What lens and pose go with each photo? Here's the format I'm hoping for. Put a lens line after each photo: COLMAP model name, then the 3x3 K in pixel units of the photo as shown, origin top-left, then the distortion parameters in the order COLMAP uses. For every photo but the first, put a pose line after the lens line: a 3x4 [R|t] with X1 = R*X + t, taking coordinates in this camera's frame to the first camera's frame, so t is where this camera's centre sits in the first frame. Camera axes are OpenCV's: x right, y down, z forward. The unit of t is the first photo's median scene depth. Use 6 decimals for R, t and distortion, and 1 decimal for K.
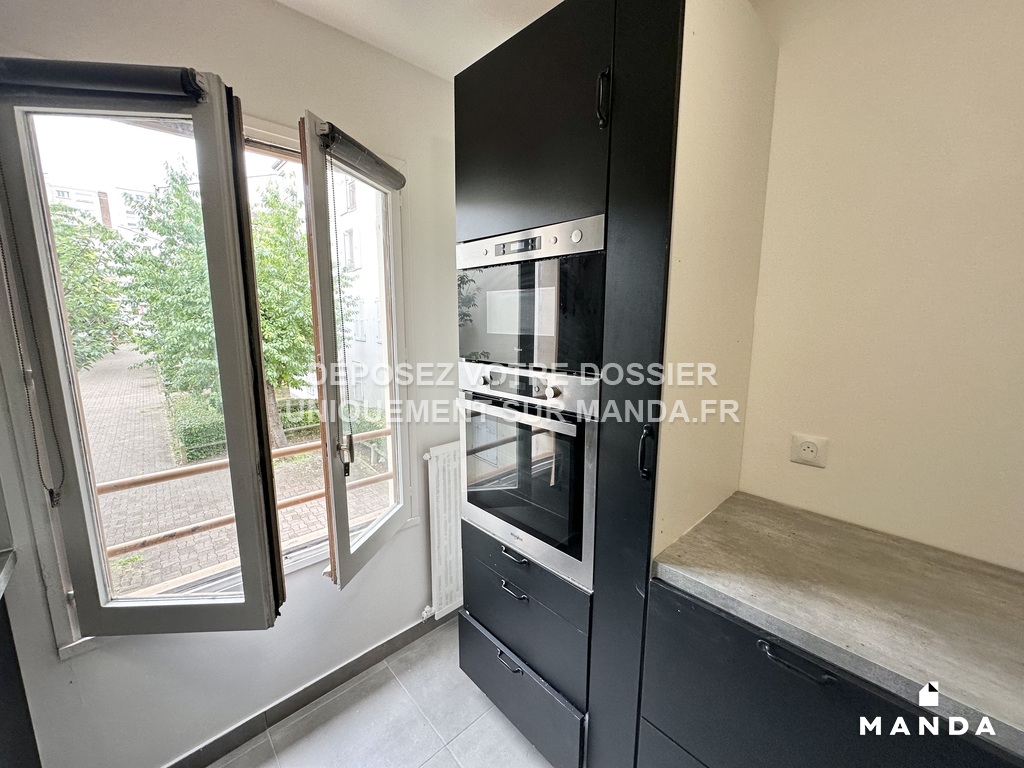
lens RADIAL K [[407.5, 0, 511.2], [0, 407.5, 382.1], [0, 0, 1]] dist [-0.001752, -0.000227]
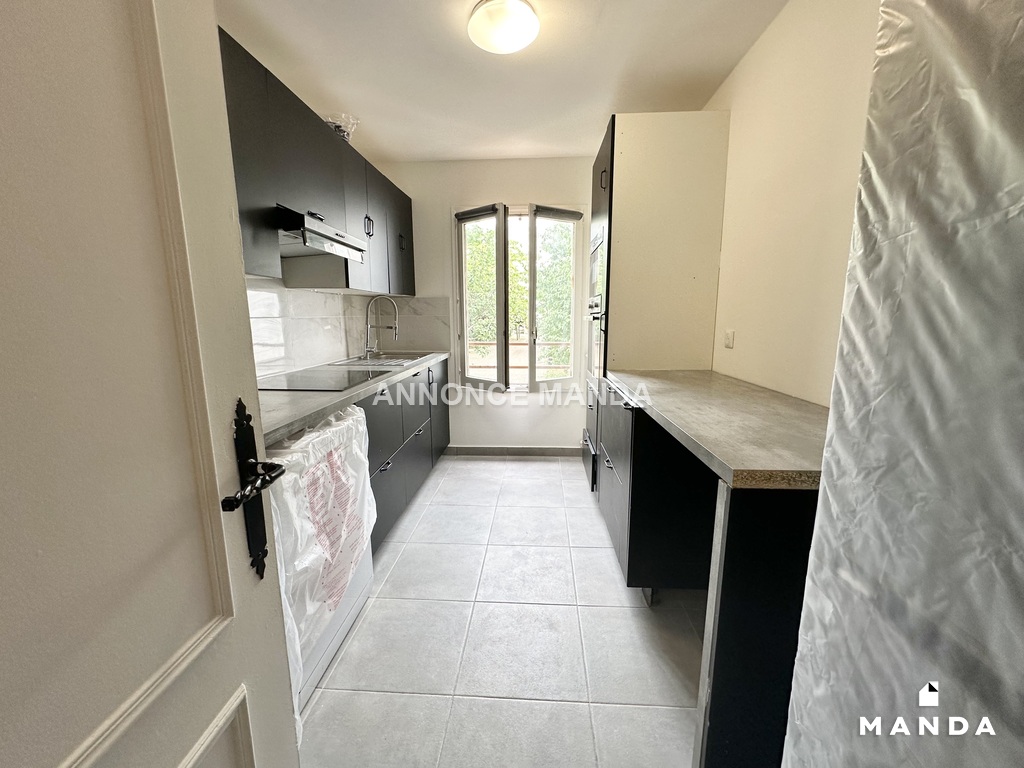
lens RADIAL K [[407.5, 0, 511.2], [0, 407.5, 382.1], [0, 0, 1]] dist [-0.001752, -0.000227]
pose [[0.688079, 0.115138, -0.716443, 1.464459], [-0.115883, 0.992095, 0.048142, 0.406764], [0.716323, 0.049898, 0.695982, -0.913454]]
